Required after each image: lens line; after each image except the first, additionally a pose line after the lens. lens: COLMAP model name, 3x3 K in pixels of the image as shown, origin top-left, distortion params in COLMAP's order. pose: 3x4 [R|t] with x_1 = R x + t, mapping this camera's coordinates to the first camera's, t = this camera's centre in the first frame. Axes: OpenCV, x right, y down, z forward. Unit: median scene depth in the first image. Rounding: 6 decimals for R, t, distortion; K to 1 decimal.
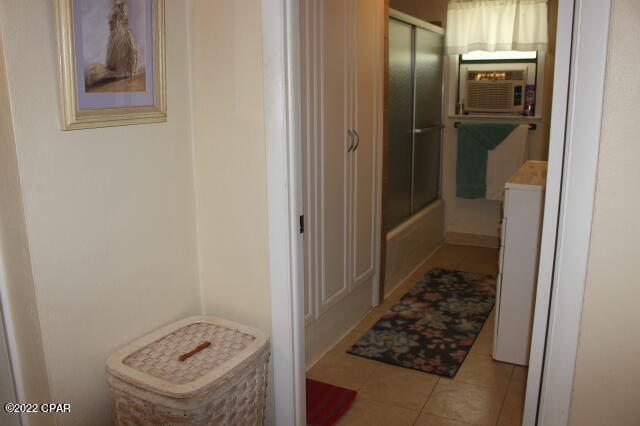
lens RADIAL K [[537.4, 0, 317.8], [0, 537.4, 213.6], [0, 0, 1]] dist [-0.138857, 0.053445]
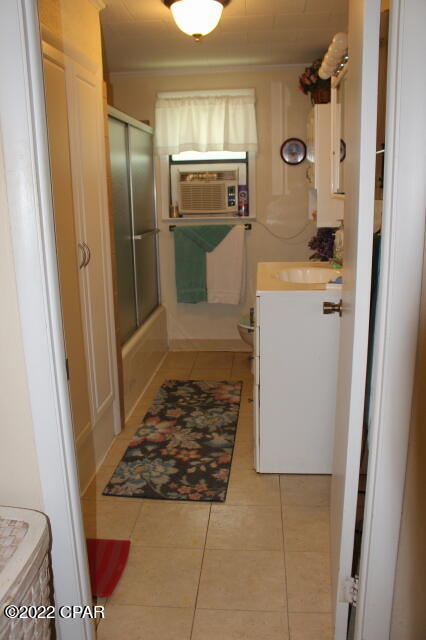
lens RADIAL K [[537.4, 0, 215.2], [0, 537.4, 317.8], [0, 0, 1]] dist [-0.138857, 0.053445]
pose [[0.919646, -0.095417, 0.380980, -0.058163], [0.092499, 0.995373, 0.026010, -0.027115], [-0.381699, 0.011321, 0.924217, 0.087464]]
